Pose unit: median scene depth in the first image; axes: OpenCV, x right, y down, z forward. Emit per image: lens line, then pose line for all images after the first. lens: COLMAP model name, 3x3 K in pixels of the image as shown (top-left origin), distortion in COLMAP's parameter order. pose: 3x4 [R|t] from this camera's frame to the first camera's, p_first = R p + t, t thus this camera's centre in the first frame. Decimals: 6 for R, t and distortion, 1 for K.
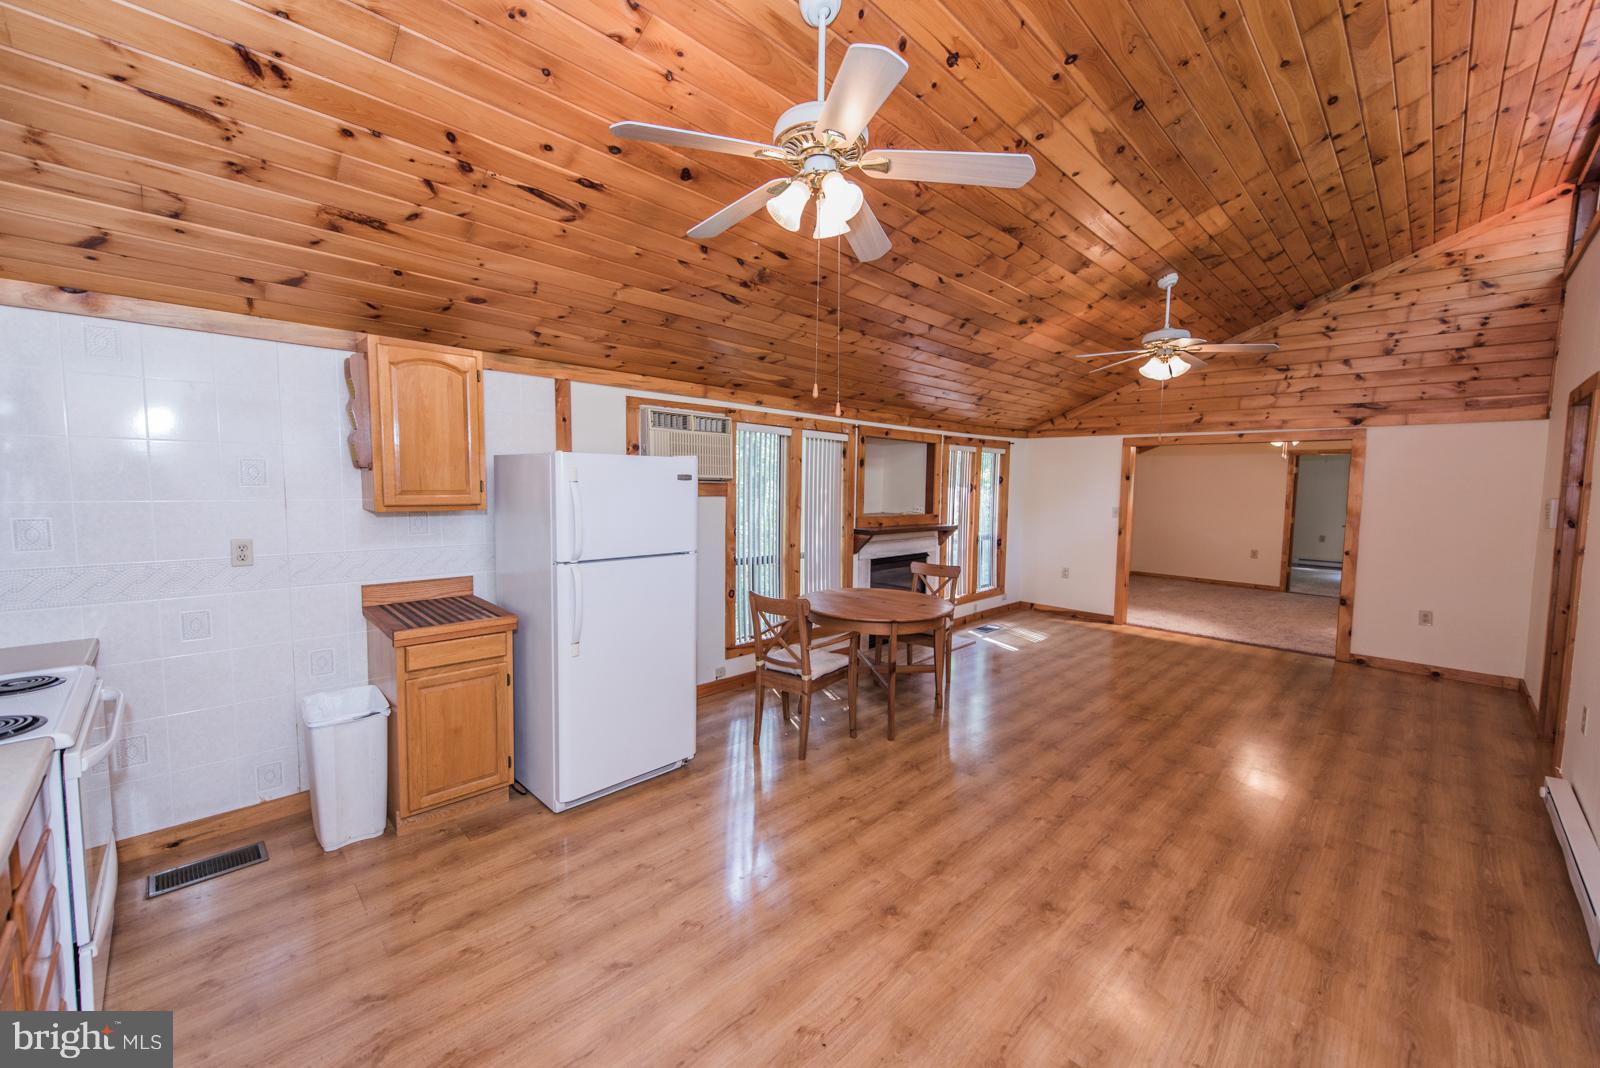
lens RADIAL K [[622.9, 0, 796.1], [0, 622.9, 533.2], [0, 0, 1]] dist [0.012518, -0.003380]
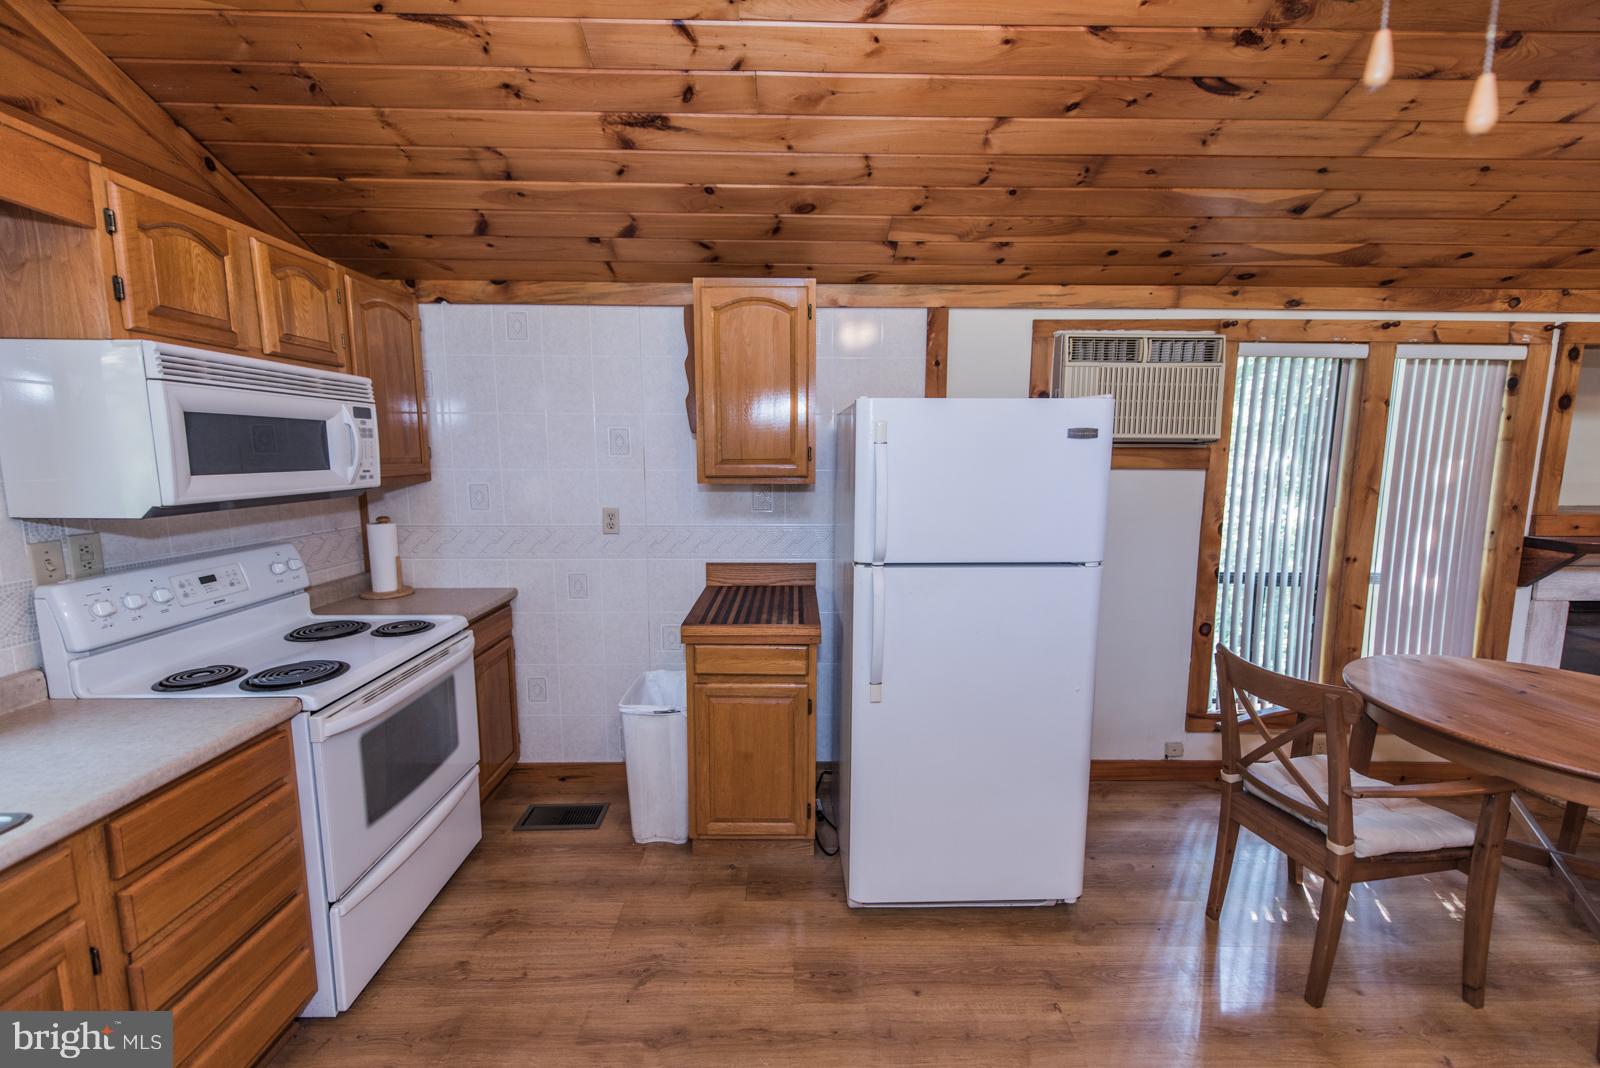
lens RADIAL K [[622.9, 0, 796.1], [0, 622.9, 533.2], [0, 0, 1]] dist [0.012518, -0.003380]
pose [[0.721405, 0.073410, -0.688612, 0.028718], [-0.047555, 0.997270, 0.056495, -0.015412], [0.690879, -0.008009, 0.722926, 0.347541]]
